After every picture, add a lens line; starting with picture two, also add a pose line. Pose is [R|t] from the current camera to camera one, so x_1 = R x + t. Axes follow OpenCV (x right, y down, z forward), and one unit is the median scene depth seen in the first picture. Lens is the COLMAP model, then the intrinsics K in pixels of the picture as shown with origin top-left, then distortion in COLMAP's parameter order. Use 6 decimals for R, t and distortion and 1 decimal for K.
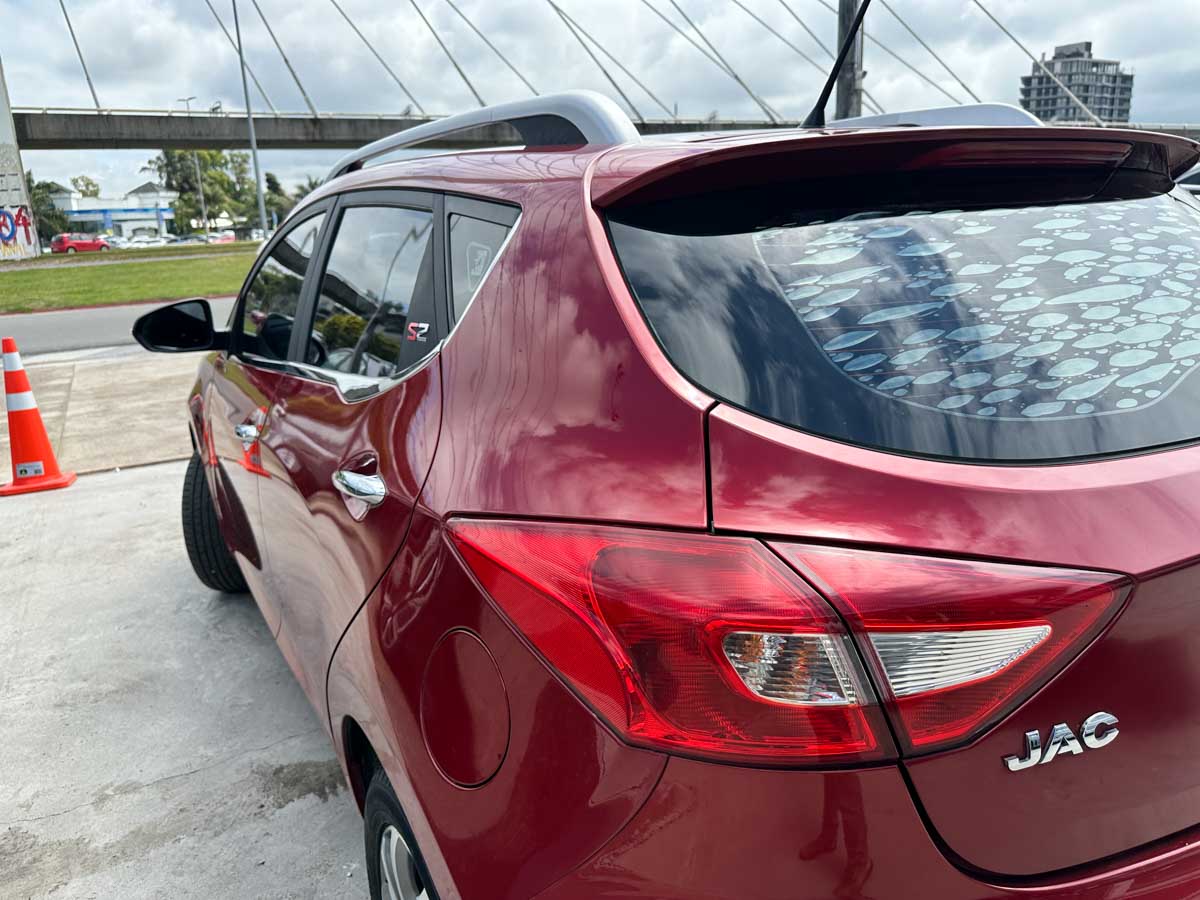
lens RADIAL K [[849.8, 0, 595.8], [0, 849.8, 442.7], [0, 0, 1]] dist [0.038611, -0.047581]
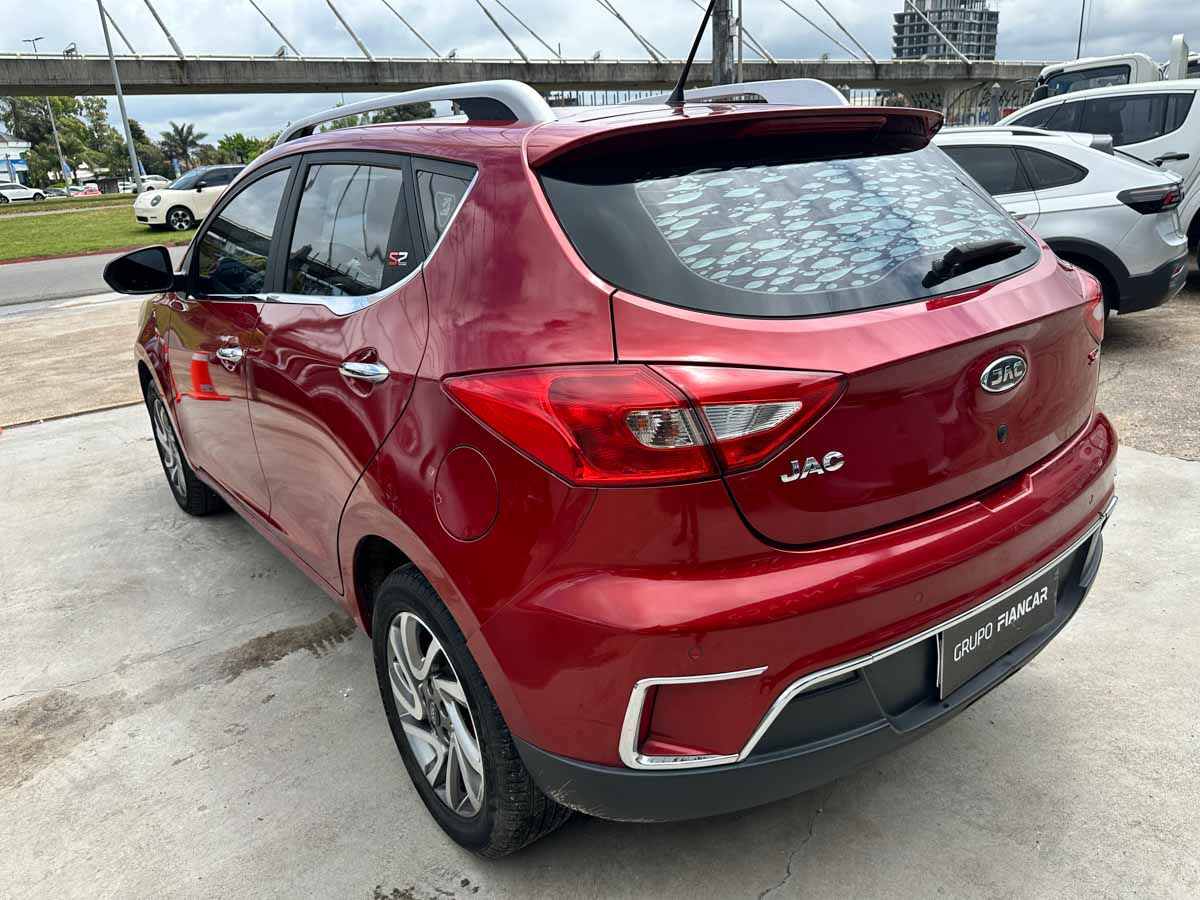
lens RADIAL K [[849.8, 0, 583.7], [0, 849.8, 447.2], [0, 0, 1]] dist [0.038611, -0.047581]
pose [[0.993476, -0.050885, 0.102063, -0.030140], [0.044074, 0.996717, 0.067913, 0.041365], [-0.105183, -0.062972, 0.992457, -0.188158]]
